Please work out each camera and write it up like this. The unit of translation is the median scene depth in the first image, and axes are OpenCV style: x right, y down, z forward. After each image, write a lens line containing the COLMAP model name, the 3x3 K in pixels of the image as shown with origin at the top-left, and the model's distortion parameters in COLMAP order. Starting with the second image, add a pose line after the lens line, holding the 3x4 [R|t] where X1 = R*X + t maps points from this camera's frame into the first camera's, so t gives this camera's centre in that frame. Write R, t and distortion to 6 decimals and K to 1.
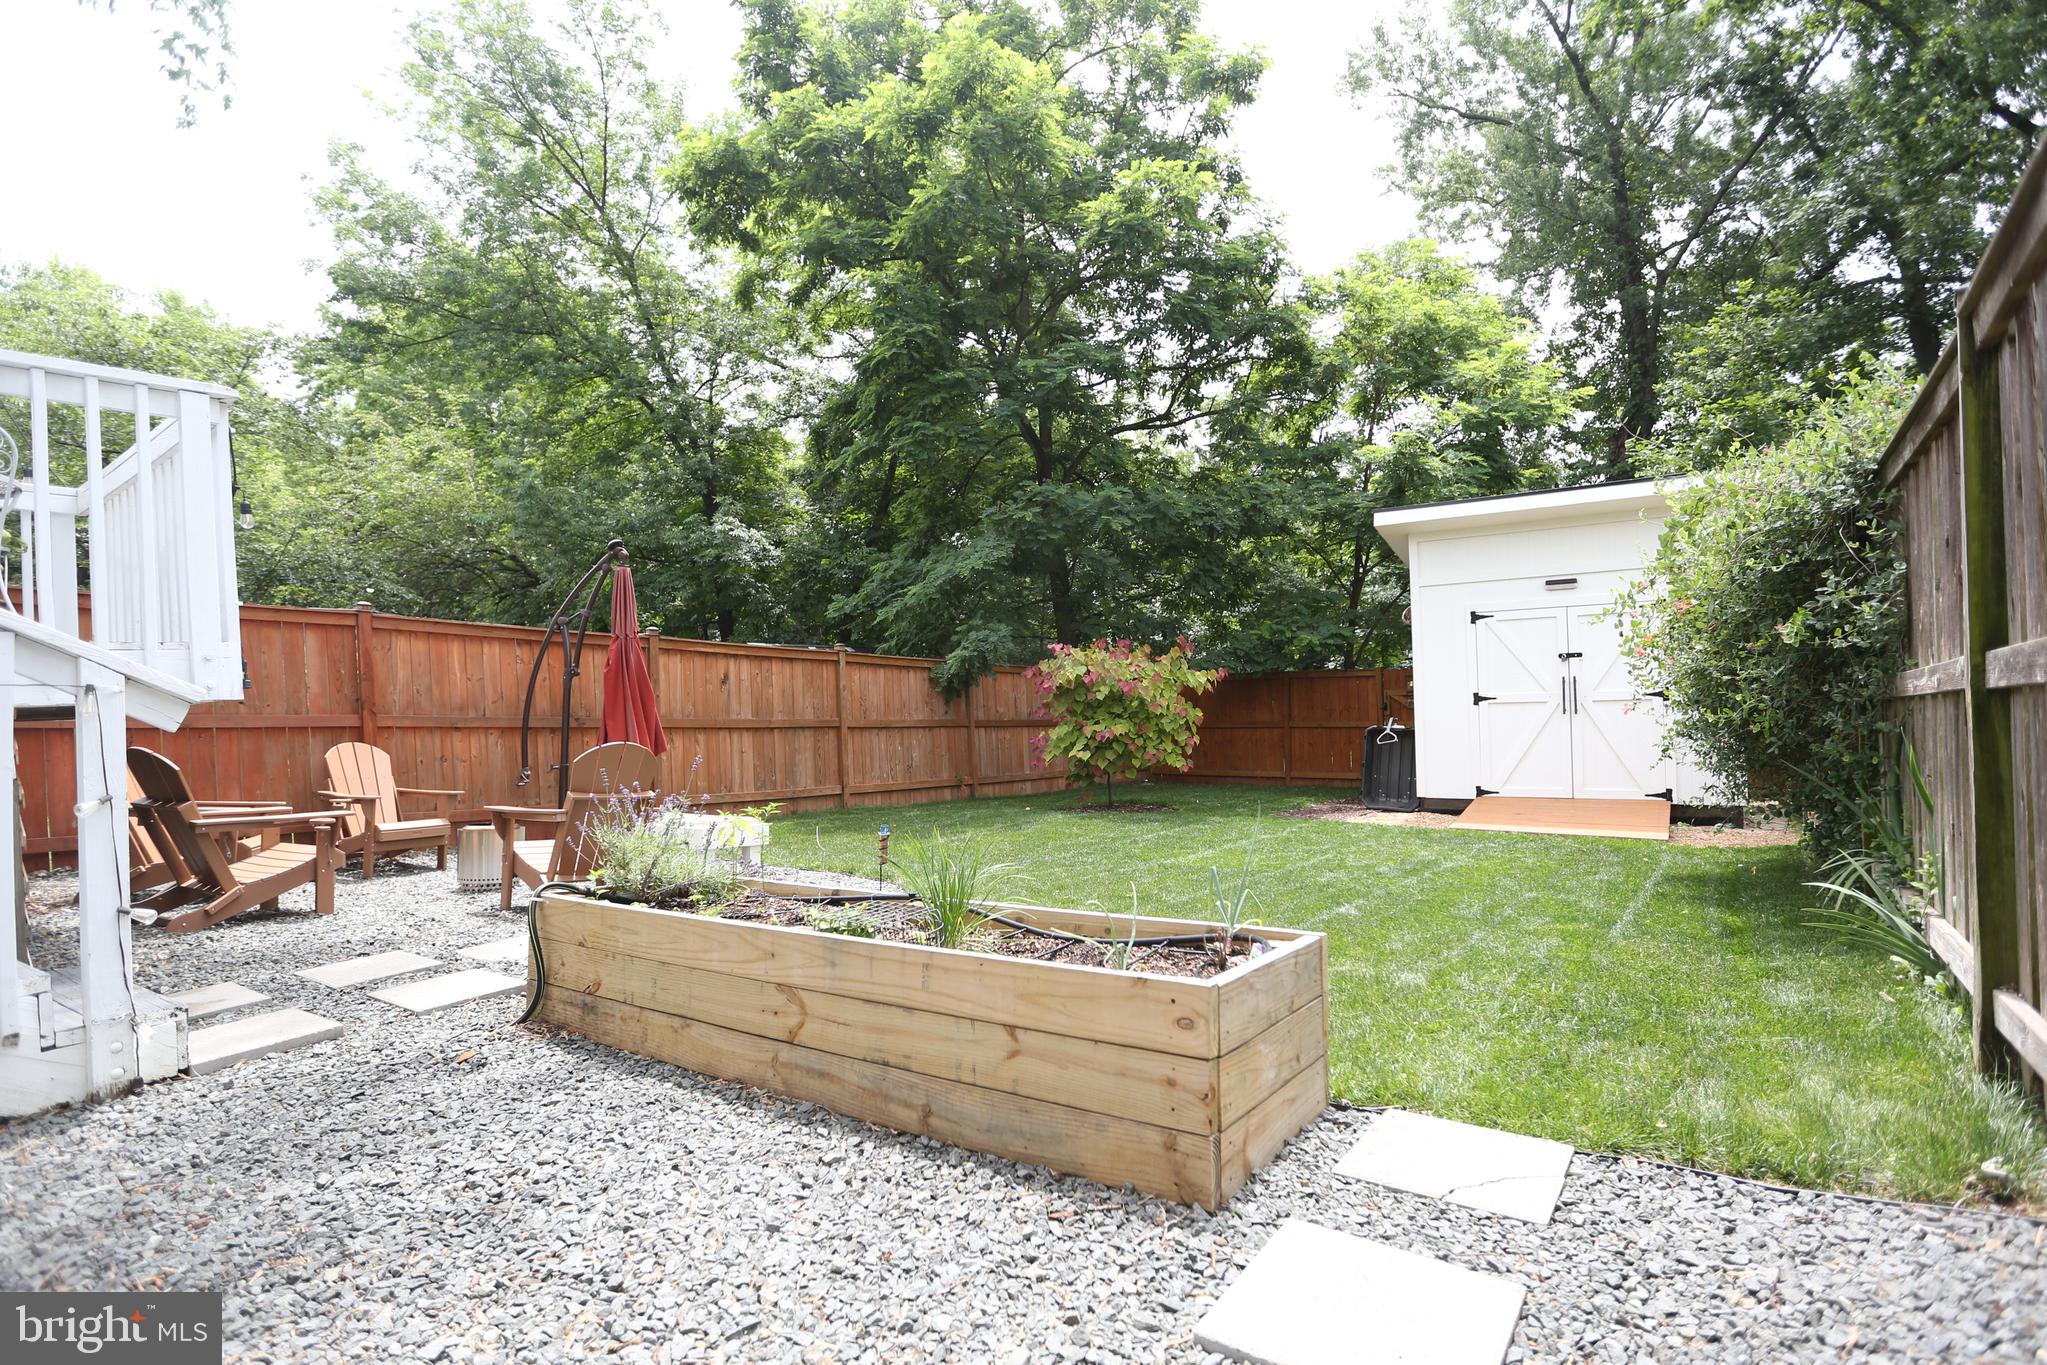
lens RADIAL K [[991.4, 0, 1029.0], [0, 991.4, 684.6], [0, 0, 1]] dist [-0.024009, 0.002369]
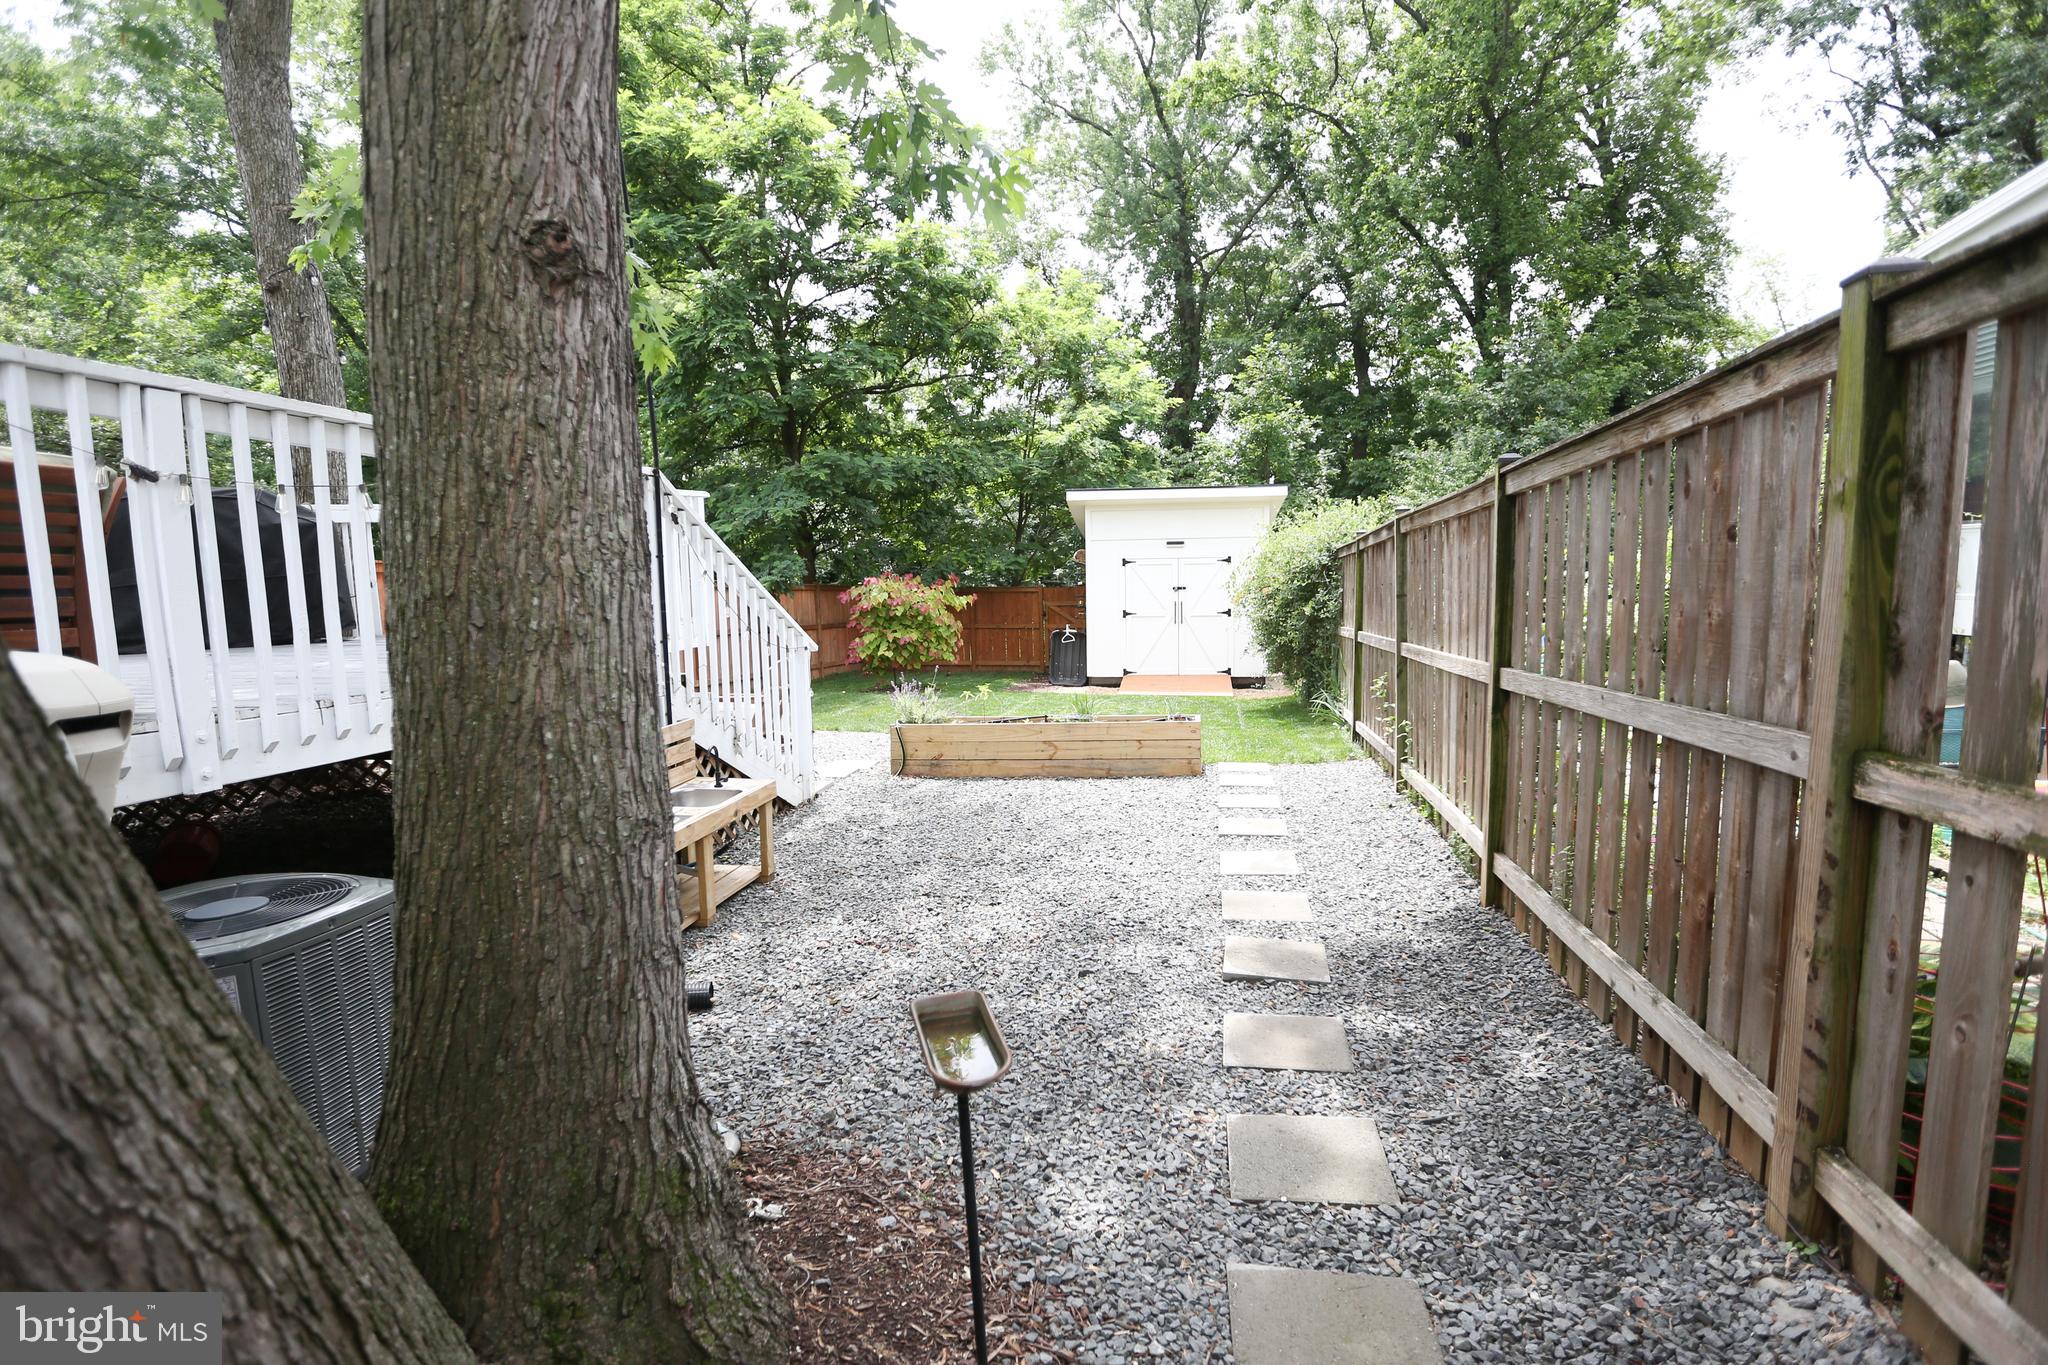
lens RADIAL K [[931.7, 0, 1033.2], [0, 931.7, 672.6], [0, 0, 1]] dist [-0.048497, 0.014905]
pose [[0.916008, -0.026128, 0.400309, -0.282142], [-0.014619, 0.995040, 0.098398, -0.037417], [-0.400895, -0.095985, 0.911082, -0.312898]]
